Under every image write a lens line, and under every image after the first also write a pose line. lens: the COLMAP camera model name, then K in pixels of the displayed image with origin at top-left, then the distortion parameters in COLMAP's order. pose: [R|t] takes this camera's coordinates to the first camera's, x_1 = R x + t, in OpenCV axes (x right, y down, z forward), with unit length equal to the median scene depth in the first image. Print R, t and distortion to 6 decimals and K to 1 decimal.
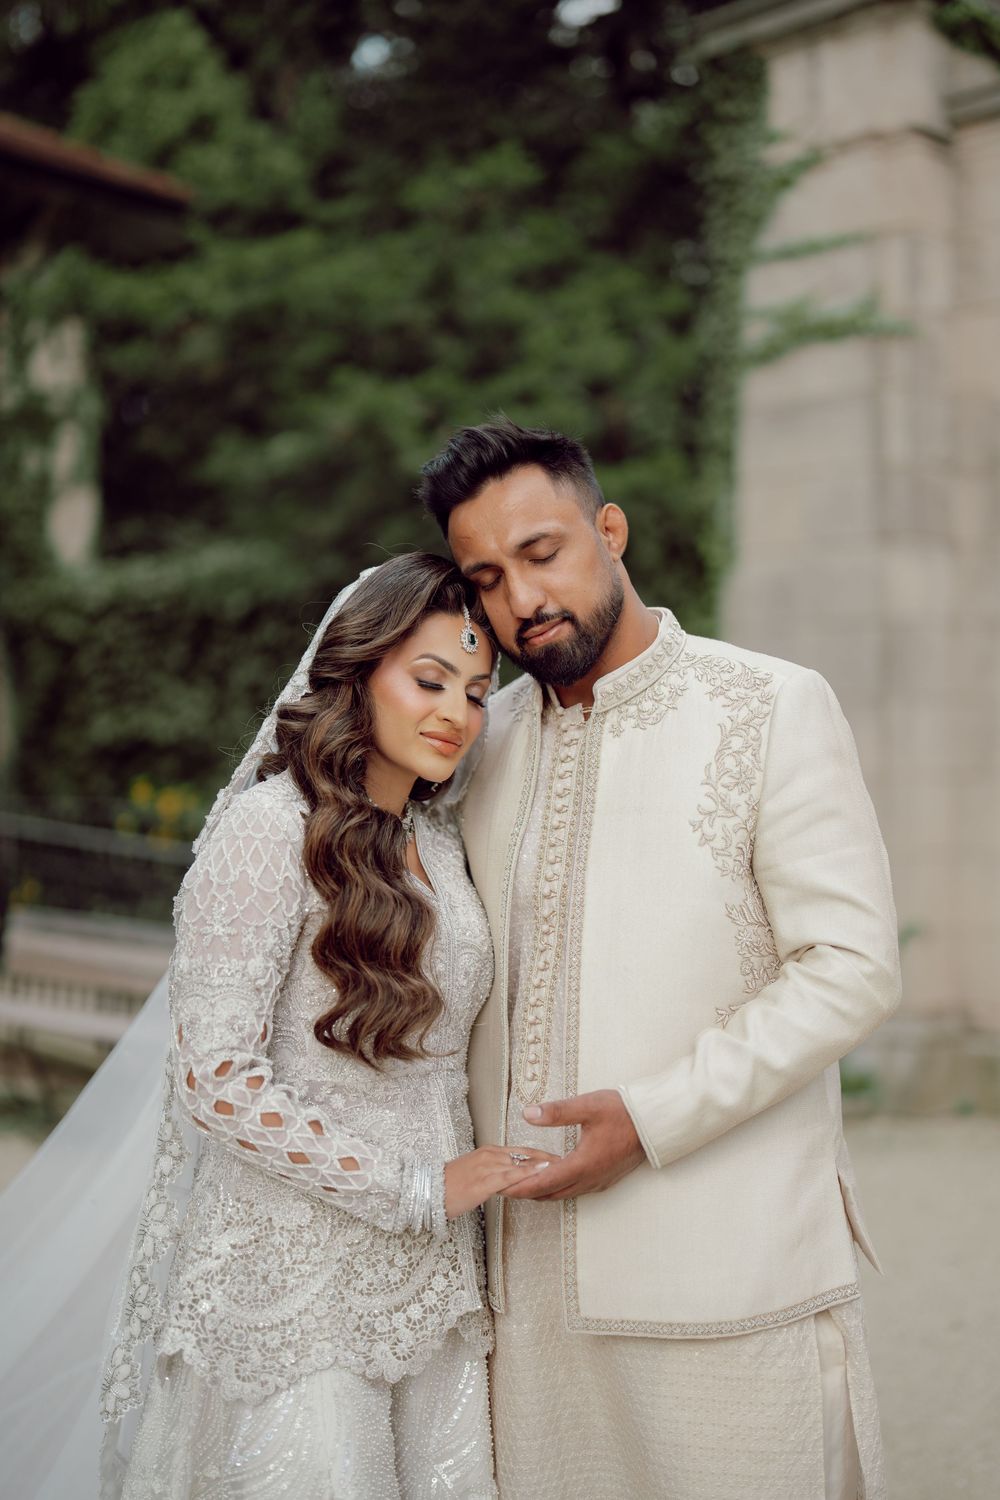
lens RADIAL K [[2116.1, 0, 500.0], [0, 2116.1, 750.0], [0, 0, 1]] dist [0.244203, -0.008244]
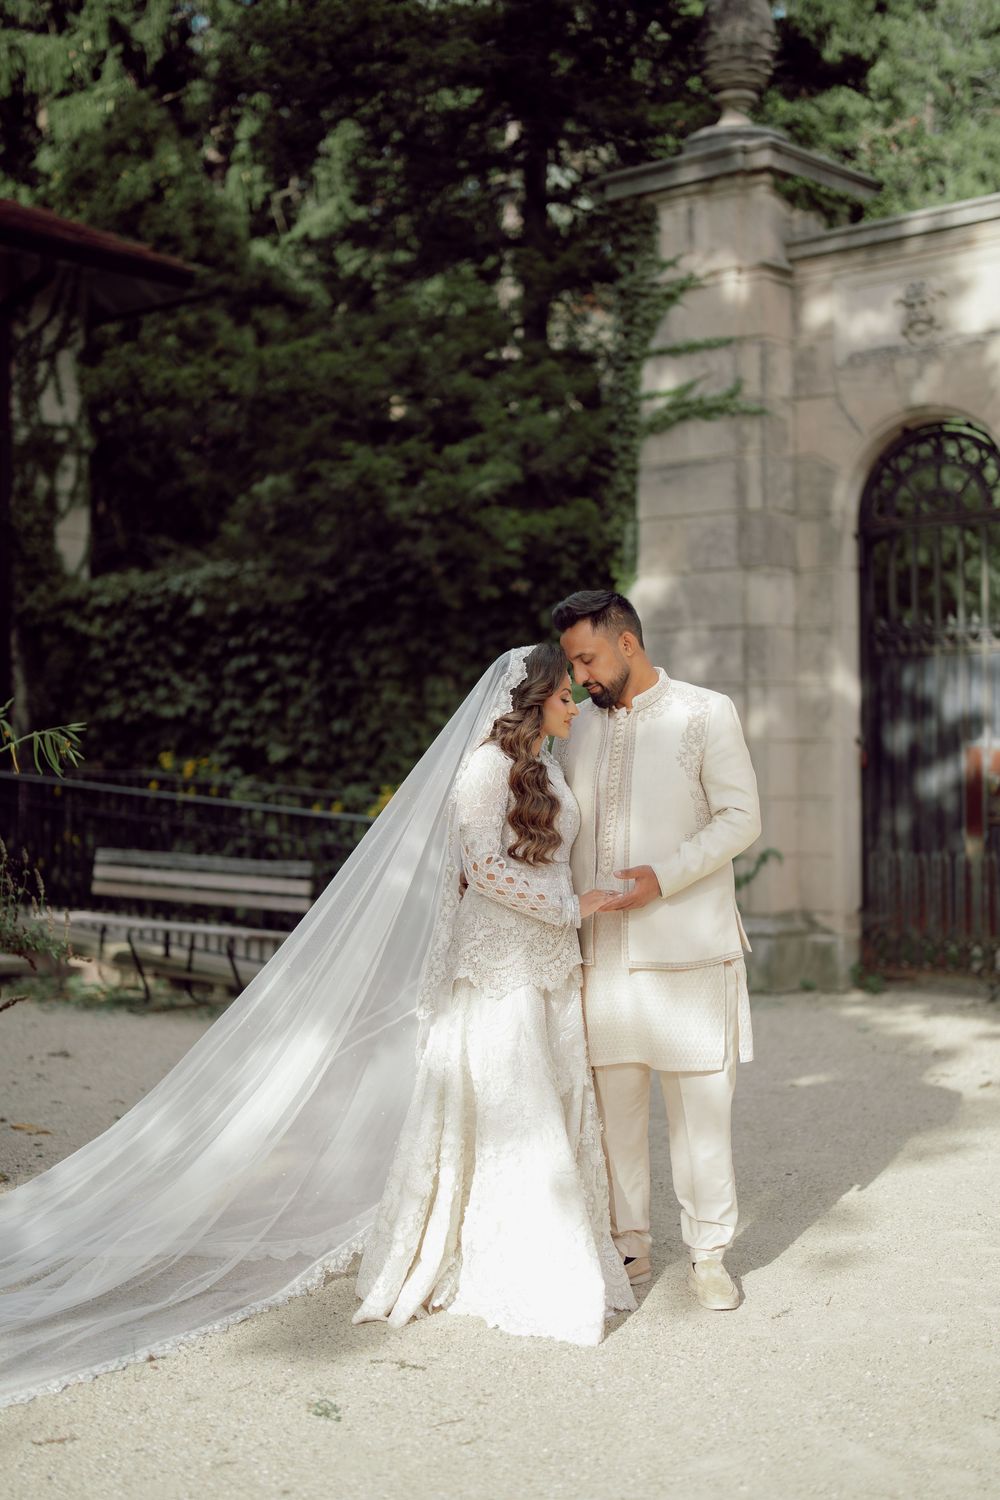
lens RADIAL K [[2116.1, 0, 500.0], [0, 2116.1, 750.0], [0, 0, 1]] dist [0.244203, -0.008244]
pose [[0.997950, -0.008493, 0.063436, -0.062381], [0.007624, 0.999874, 0.013929, -0.002302], [-0.063546, -0.013417, 0.997889, -0.330816]]
